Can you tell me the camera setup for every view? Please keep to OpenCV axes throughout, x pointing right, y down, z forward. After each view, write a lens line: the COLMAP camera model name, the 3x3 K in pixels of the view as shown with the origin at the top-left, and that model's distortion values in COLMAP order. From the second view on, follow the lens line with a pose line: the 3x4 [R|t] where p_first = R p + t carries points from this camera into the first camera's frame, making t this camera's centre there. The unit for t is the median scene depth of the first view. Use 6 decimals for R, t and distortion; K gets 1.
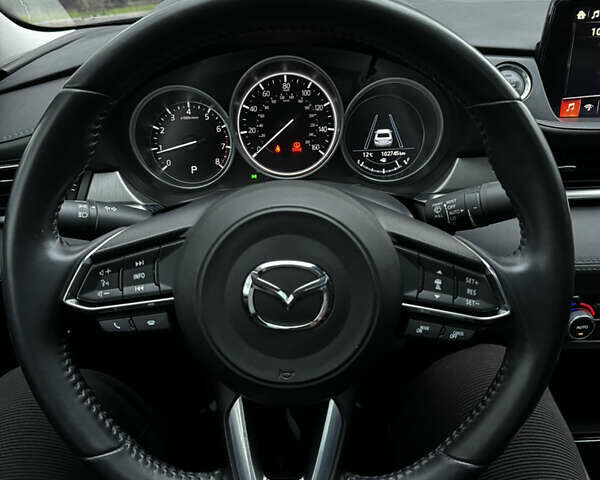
lens RADIAL K [[531.1, 0, 301.3], [0, 531.1, 262.3], [0, 0, 1]] dist [0.218551, -0.431322]
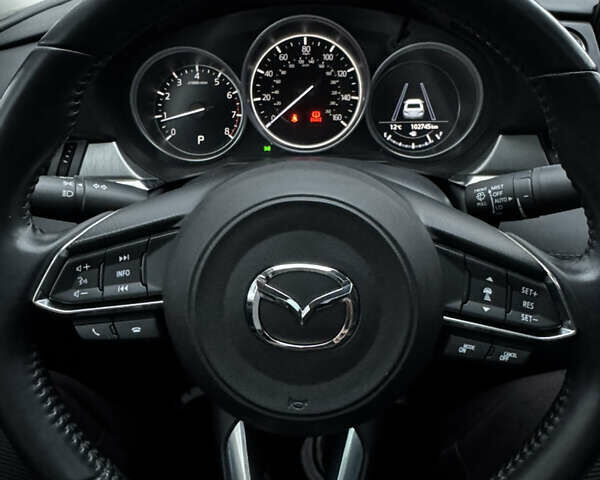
lens RADIAL K [[562.1, 0, 300.0], [0, 562.1, 240.0], [0, 0, 1]] dist [0.057062, -0.084116]
pose [[0.999218, 0.027624, -0.028286, -0.005722], [-0.027392, 0.999588, 0.008536, -0.036560], [0.028510, -0.007755, 0.999563, 0.128849]]
